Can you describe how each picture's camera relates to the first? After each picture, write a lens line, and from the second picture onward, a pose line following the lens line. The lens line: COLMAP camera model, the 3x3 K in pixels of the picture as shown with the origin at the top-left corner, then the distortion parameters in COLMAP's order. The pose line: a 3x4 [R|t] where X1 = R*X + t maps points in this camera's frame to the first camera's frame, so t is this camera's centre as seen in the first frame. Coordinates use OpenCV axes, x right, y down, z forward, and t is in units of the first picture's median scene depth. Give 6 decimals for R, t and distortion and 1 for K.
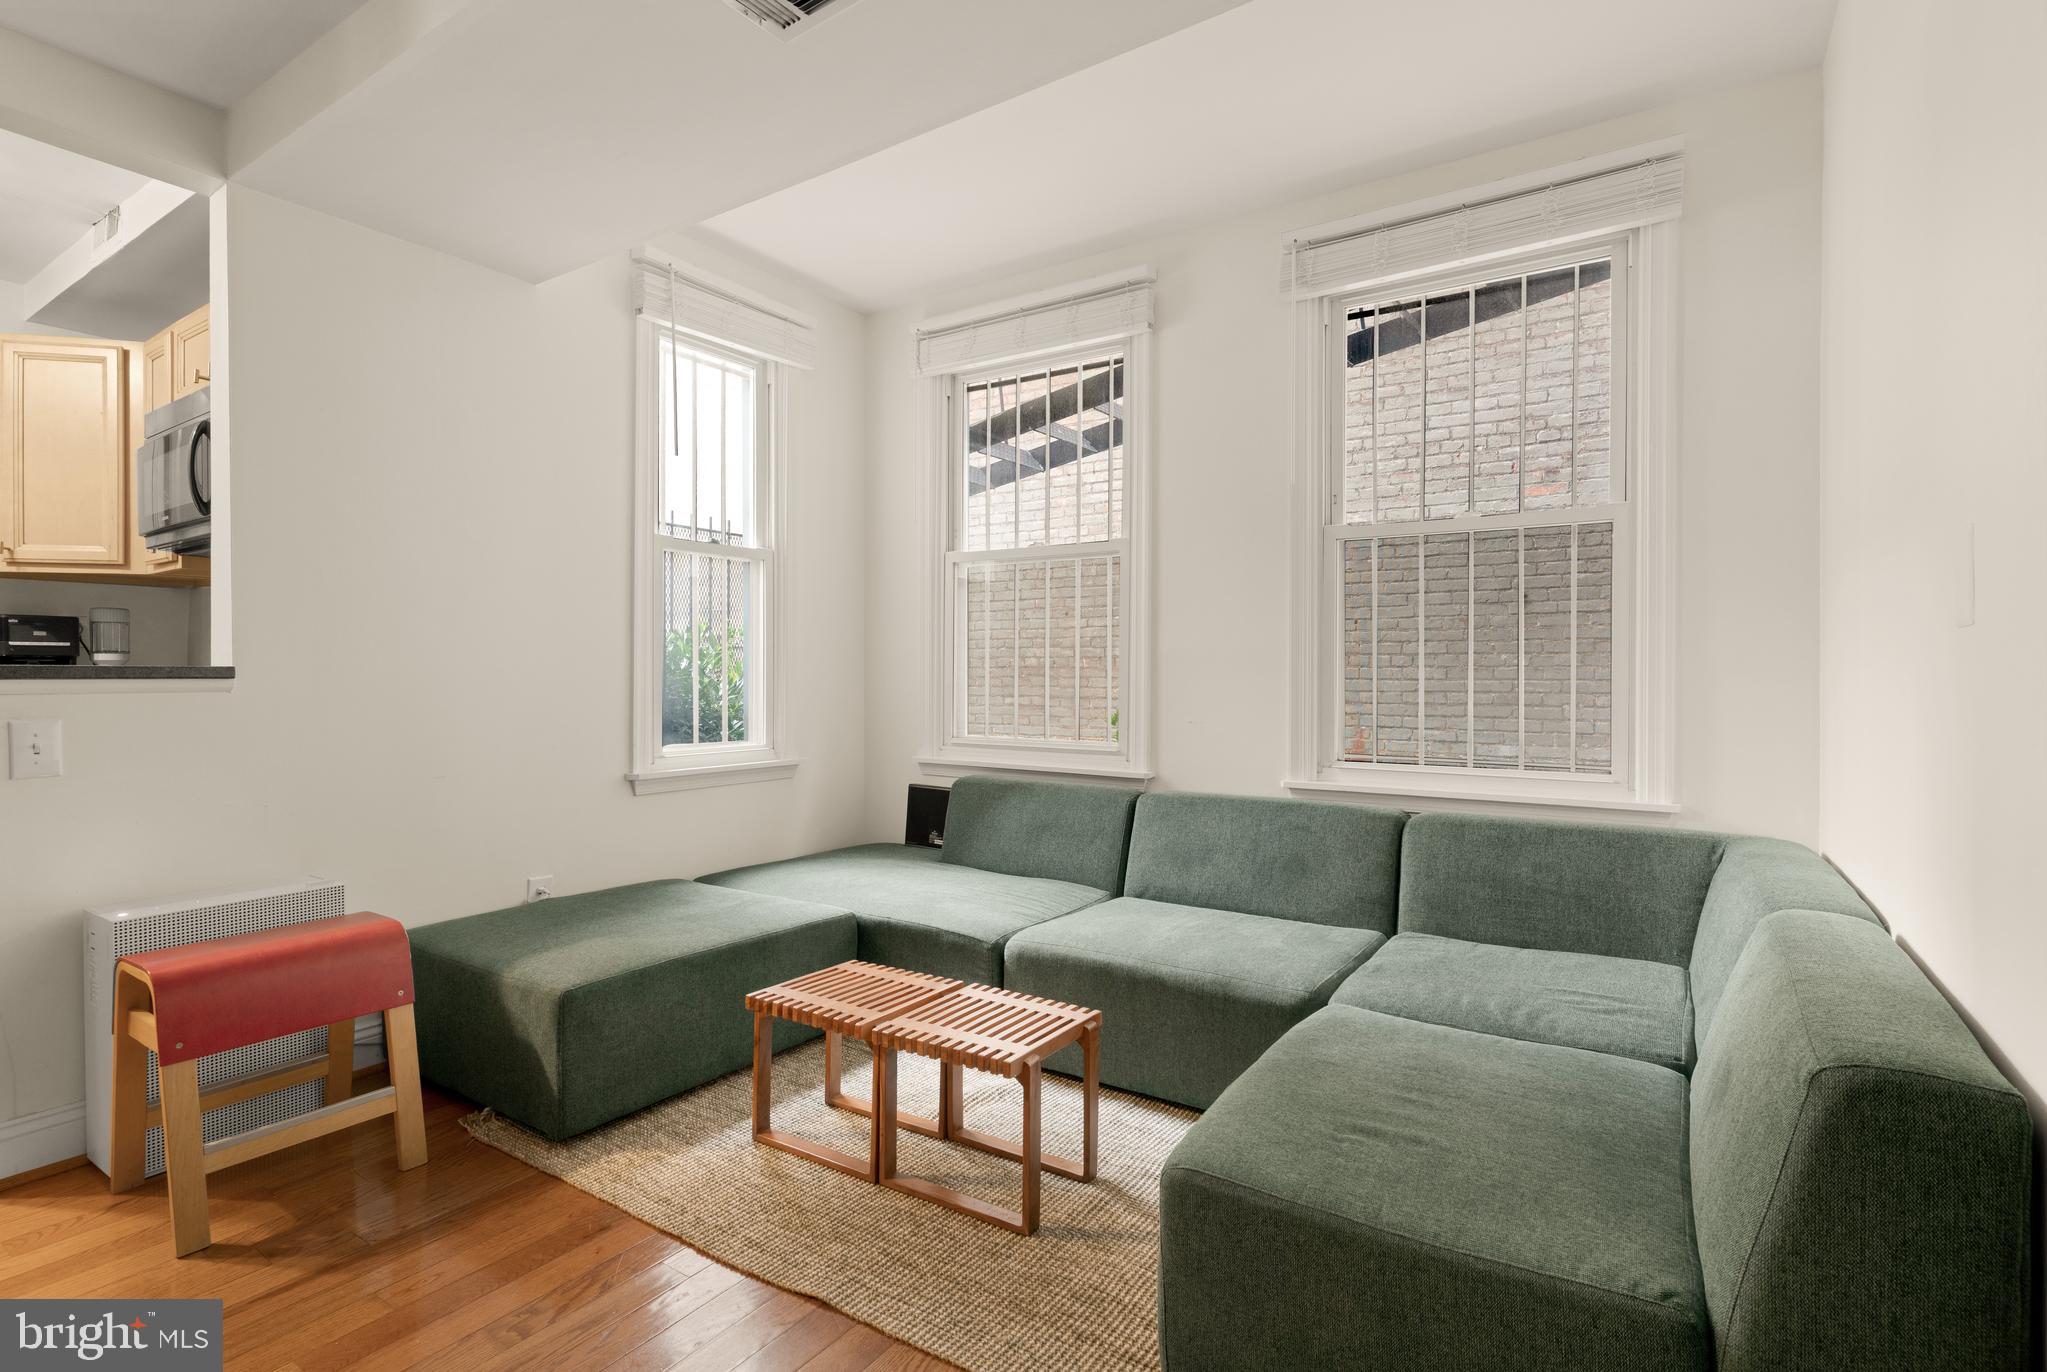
lens RADIAL K [[968.7, 0, 1028.6], [0, 968.7, 674.2], [0, 0, 1]] dist [0.005537, -0.002474]
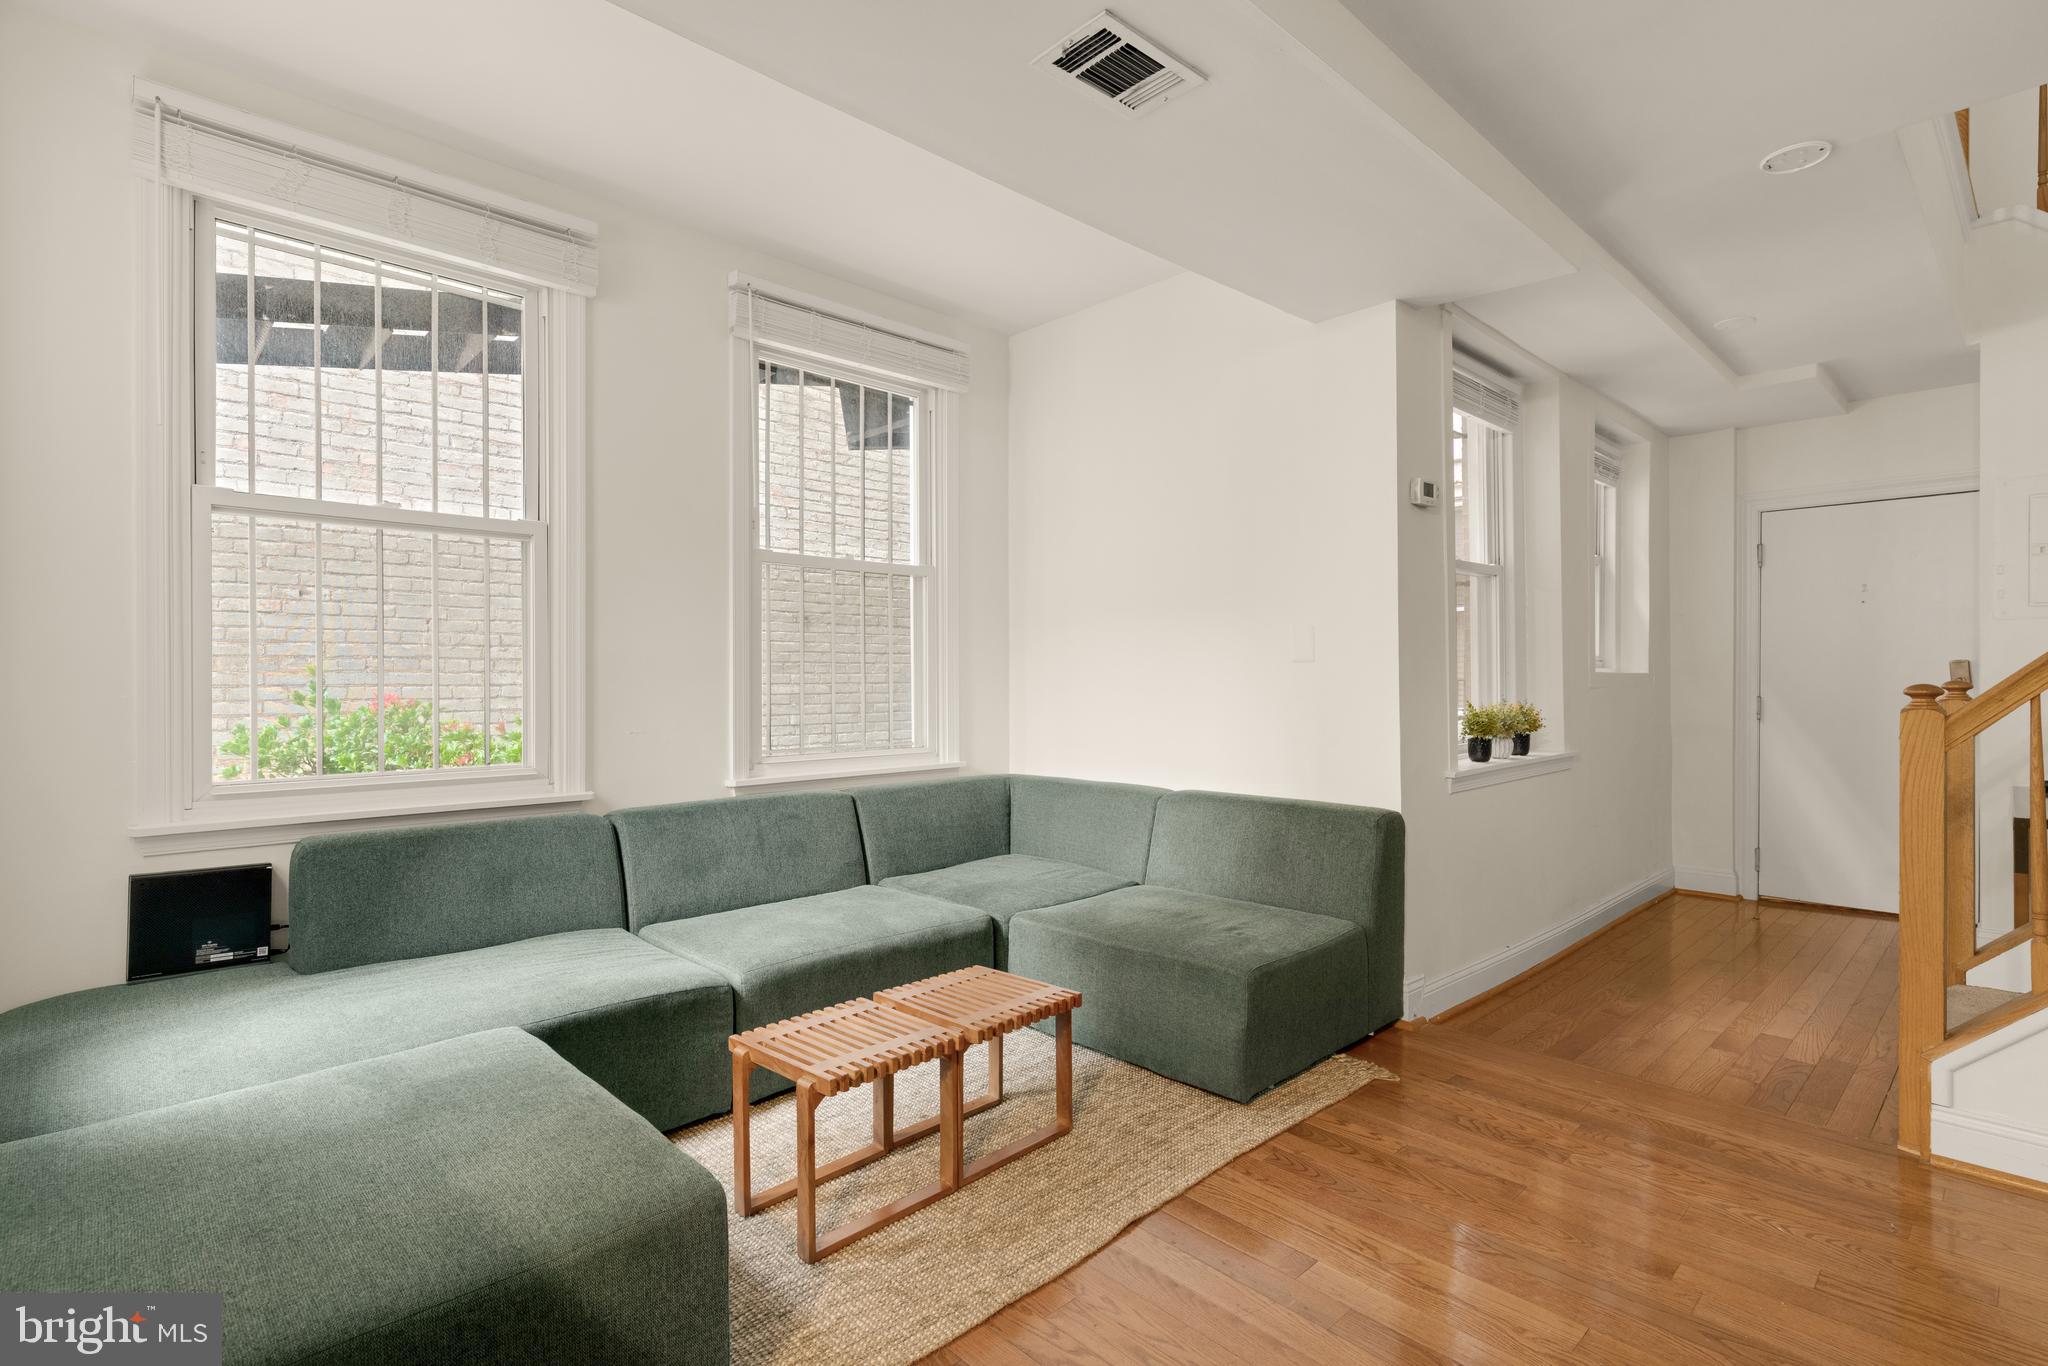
lens RADIAL K [[969.2, 0, 1030.2], [0, 969.2, 673.4], [0, 0, 1]] dist [0.005537, -0.002474]
pose [[0.225991, 0.001317, 0.974128, -0.943602], [0.002112, 0.999996, -0.001841, -0.007775], [-0.974127, 0.002473, 0.225988, 0.585870]]
